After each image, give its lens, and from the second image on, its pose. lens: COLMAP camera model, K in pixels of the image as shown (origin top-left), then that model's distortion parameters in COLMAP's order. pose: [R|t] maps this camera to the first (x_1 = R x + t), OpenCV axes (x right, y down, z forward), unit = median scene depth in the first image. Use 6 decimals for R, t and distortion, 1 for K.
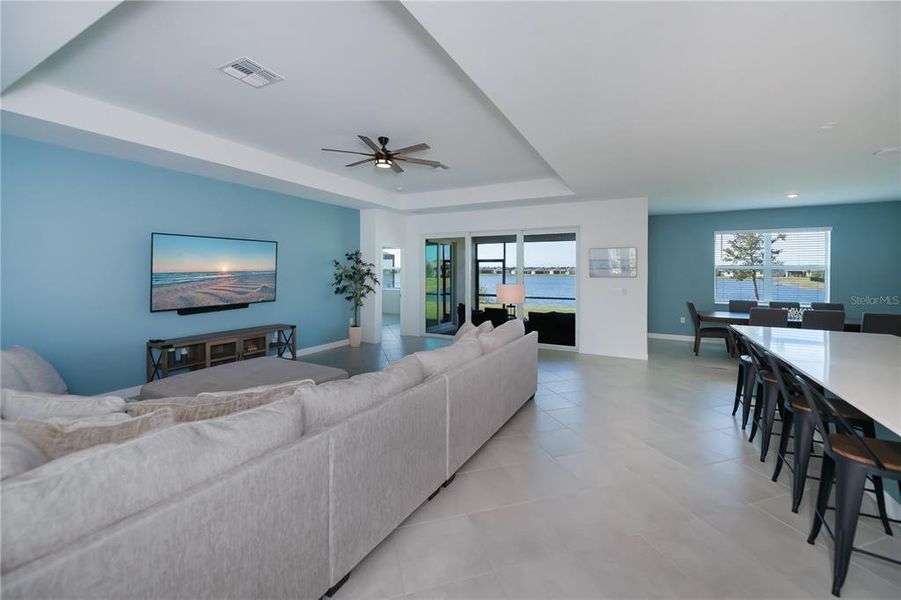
lens RADIAL K [[363.3, 0, 456.3], [0, 363.3, 277.1], [0, 0, 1]] dist [-0.000943, -0.000224]
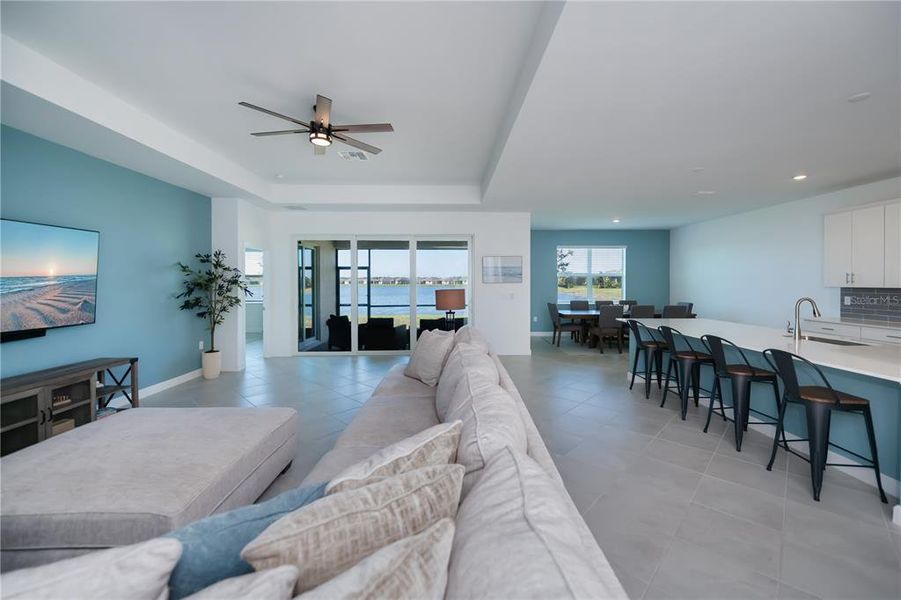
lens RADIAL K [[360.2, 0, 454.7], [0, 360.2, 287.5], [0, 0, 1]] dist [0.000181, -0.000207]
pose [[0.875940, -0.013192, 0.482240, -0.207641], [0.012689, 0.999910, 0.004305, 0.006431], [-0.482253, 0.002349, 0.876029, 0.109348]]
